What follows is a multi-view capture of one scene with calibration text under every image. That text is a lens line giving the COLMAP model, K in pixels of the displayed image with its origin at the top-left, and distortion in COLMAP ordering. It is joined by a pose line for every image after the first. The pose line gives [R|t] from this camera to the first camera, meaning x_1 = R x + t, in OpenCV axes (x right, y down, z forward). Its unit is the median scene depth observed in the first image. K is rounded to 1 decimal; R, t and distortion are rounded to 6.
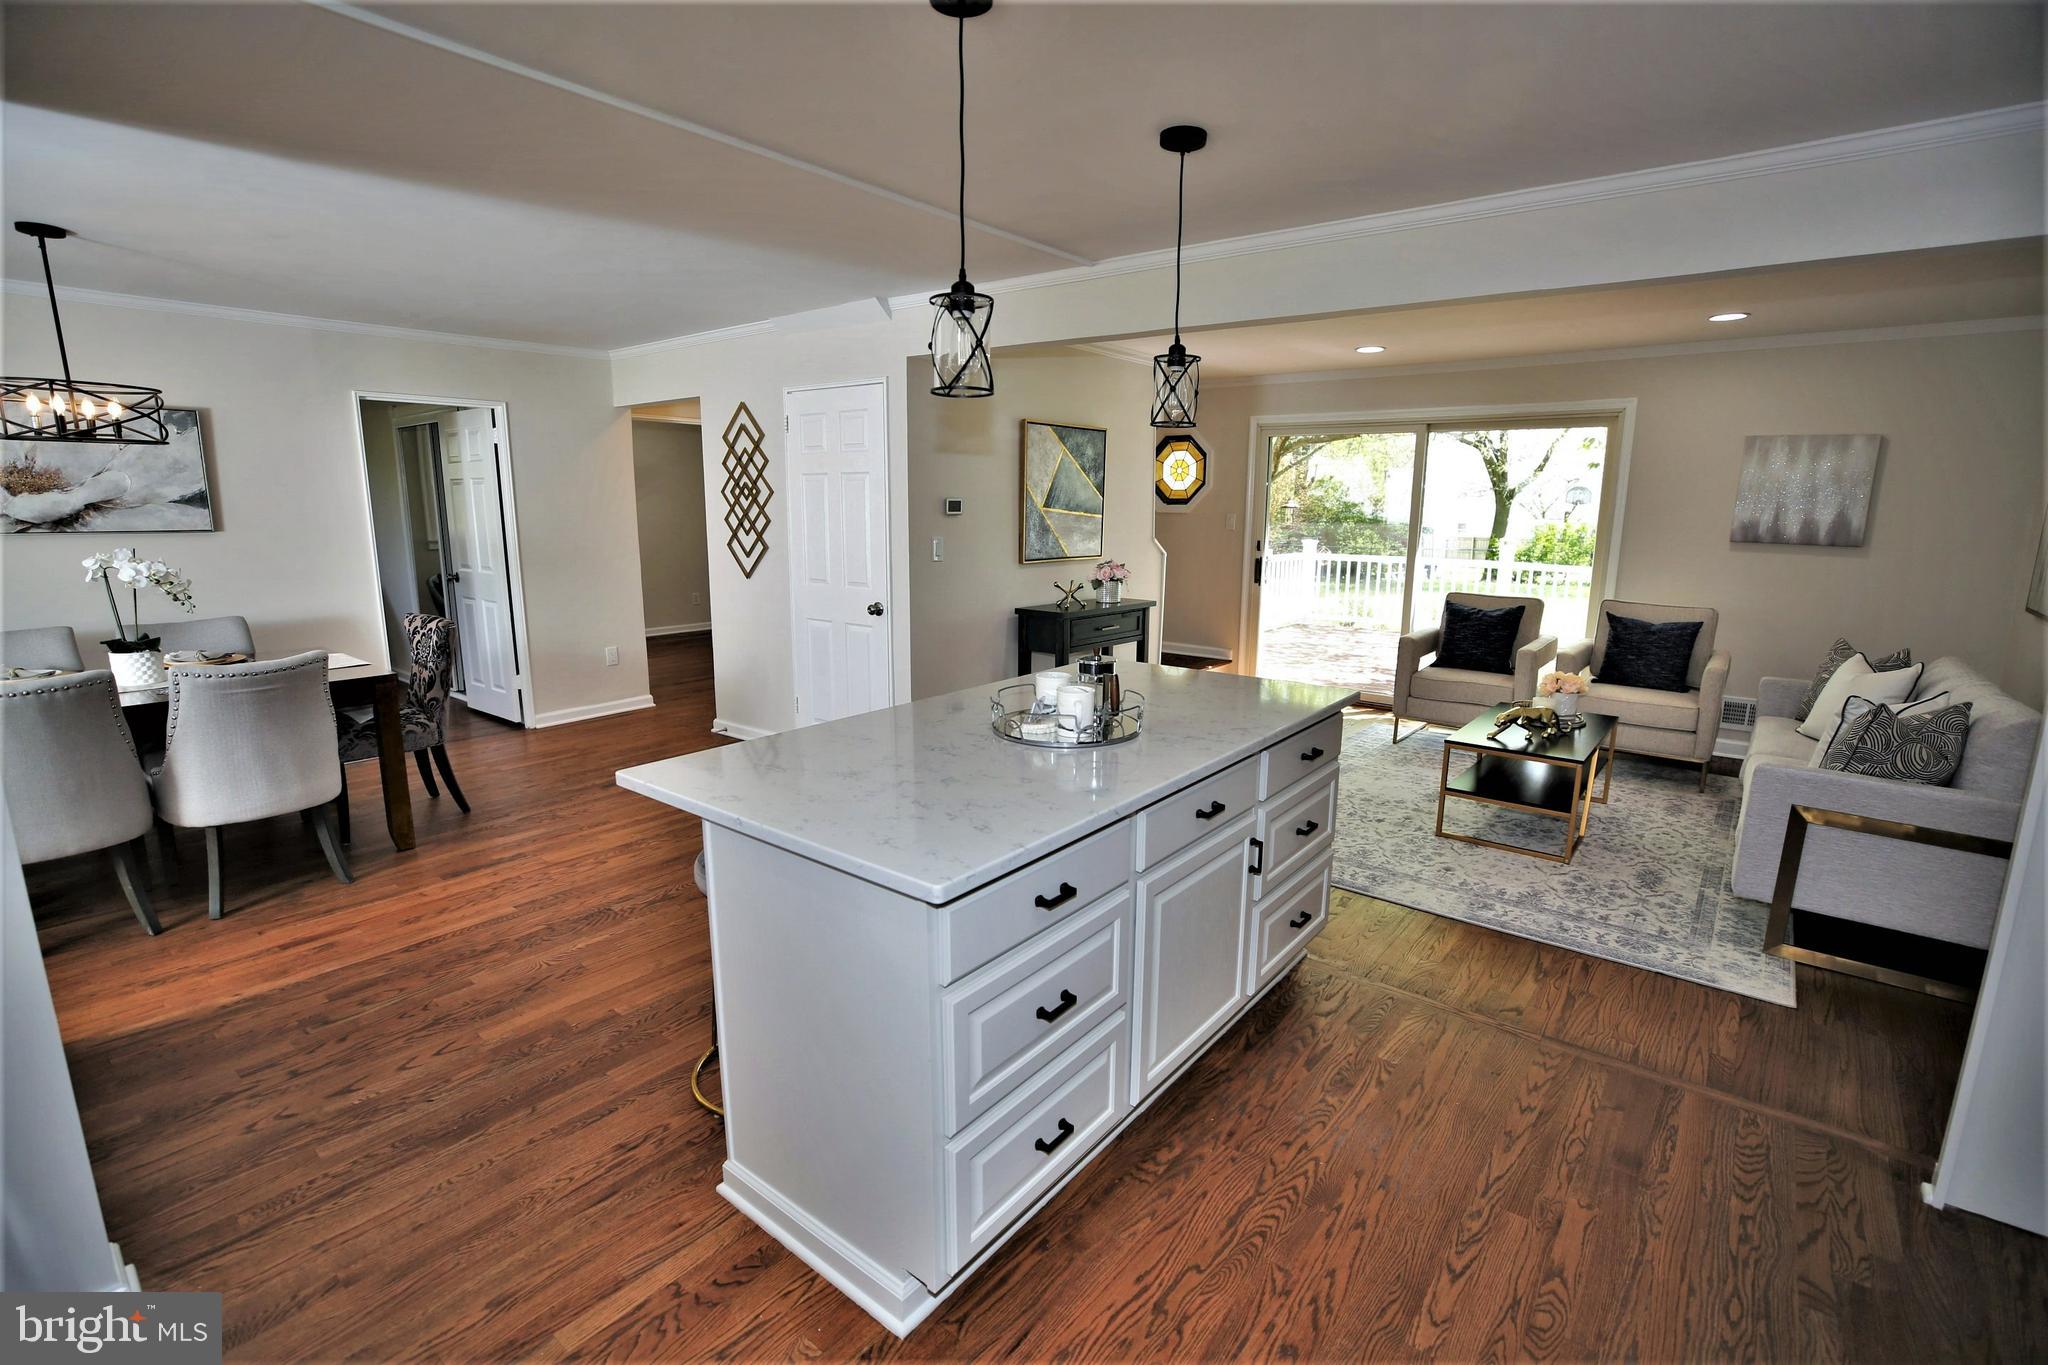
lens RADIAL K [[930.8, 0, 1024.4], [0, 930.8, 688.7], [0, 0, 1]] dist [-0.025341, 0.000331]
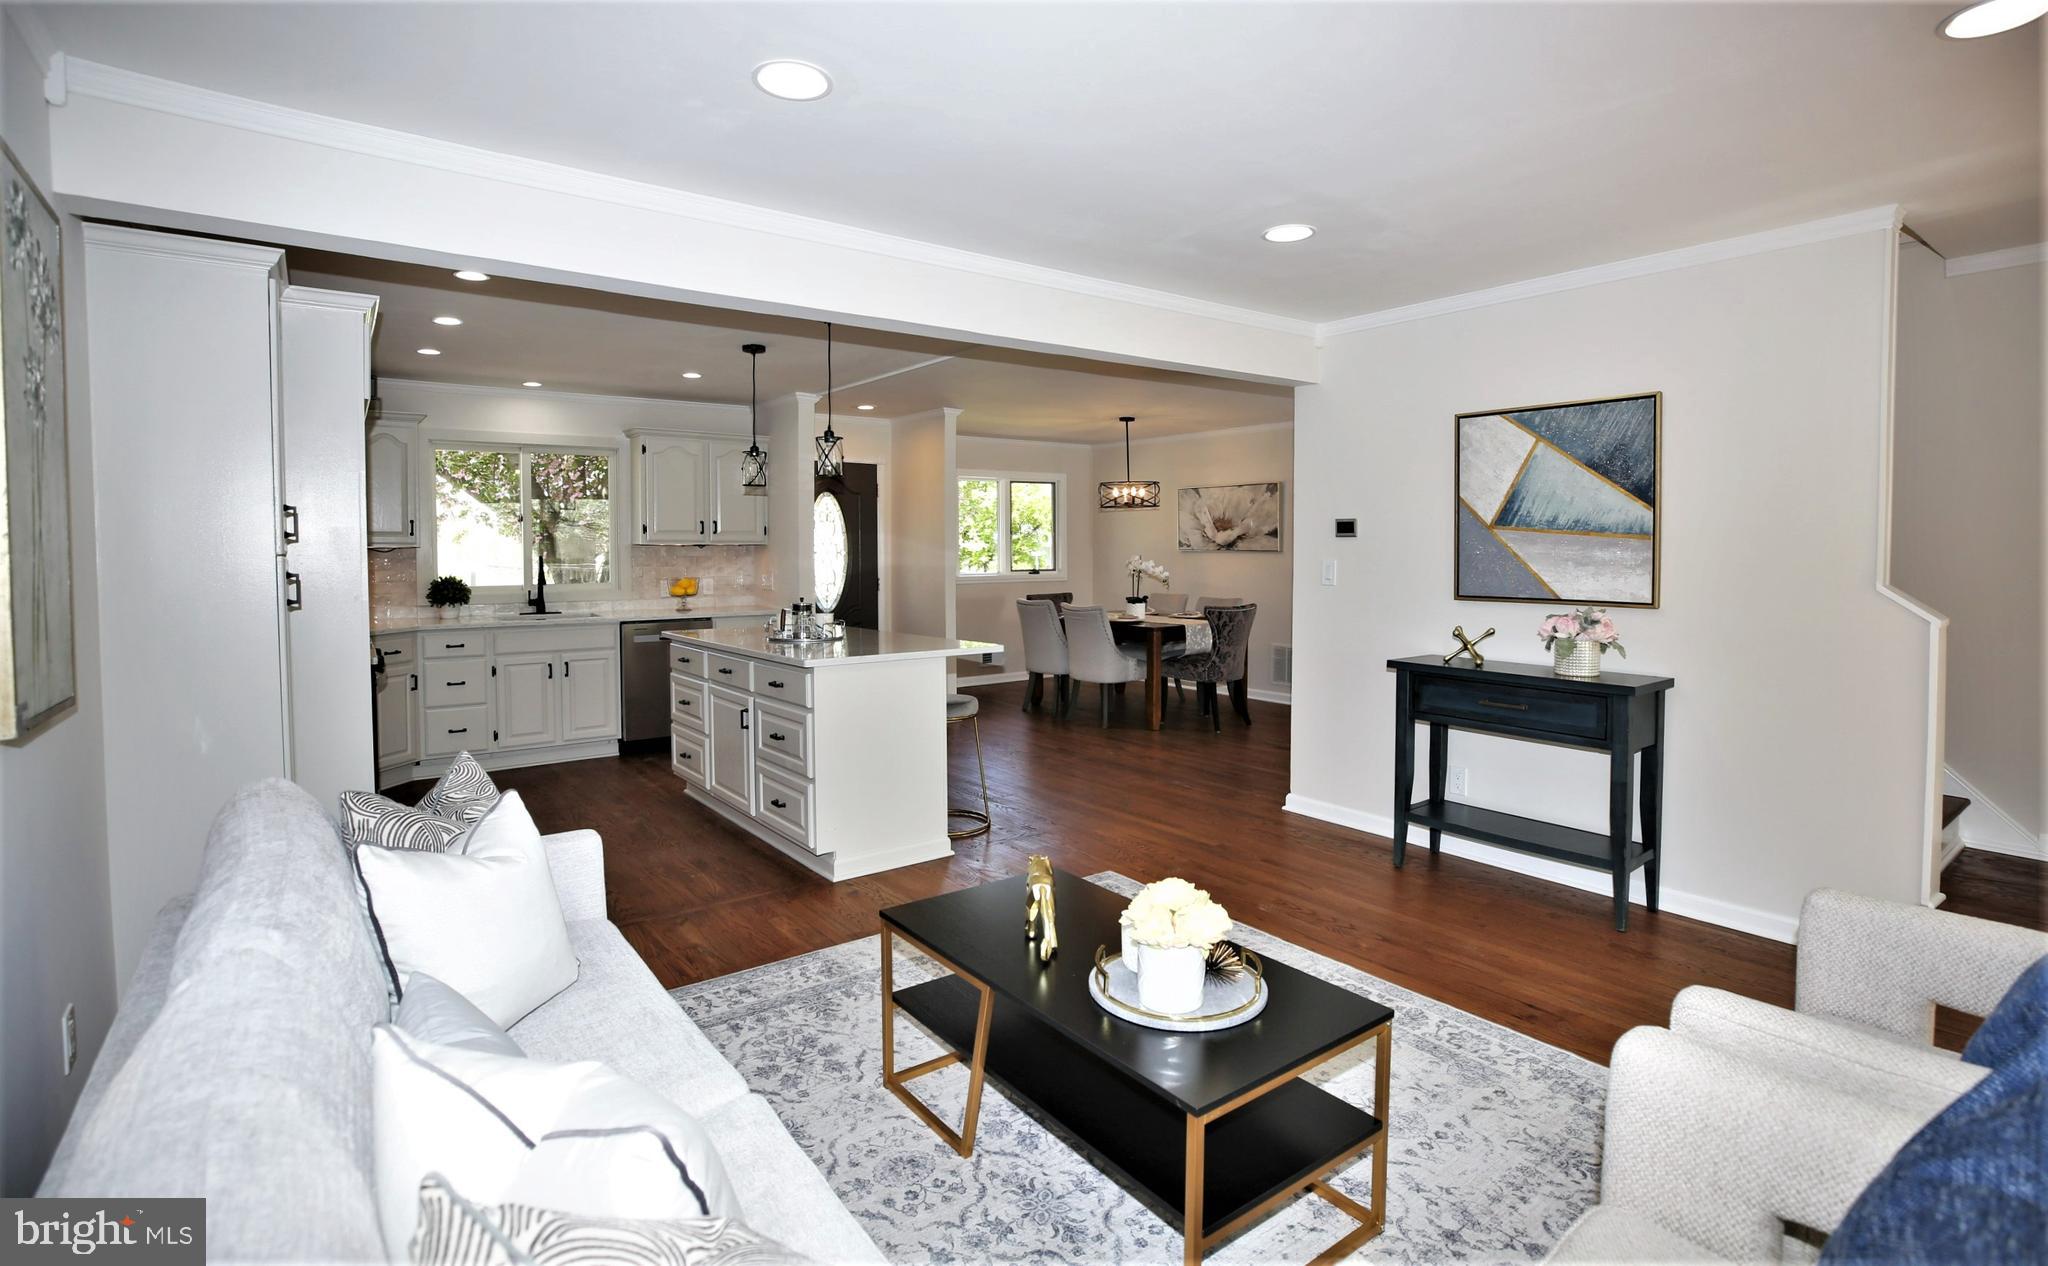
lens RADIAL K [[946.8, 0, 1024.0], [0, 946.8, 633.0], [0, 0, 1]] dist [-0.012507, -0.000020]
pose [[-0.245743, 0.080042, -0.966025, 1.184381], [-0.190878, 0.973076, 0.129183, -0.200793], [0.950356, 0.216139, -0.223848, 1.208417]]
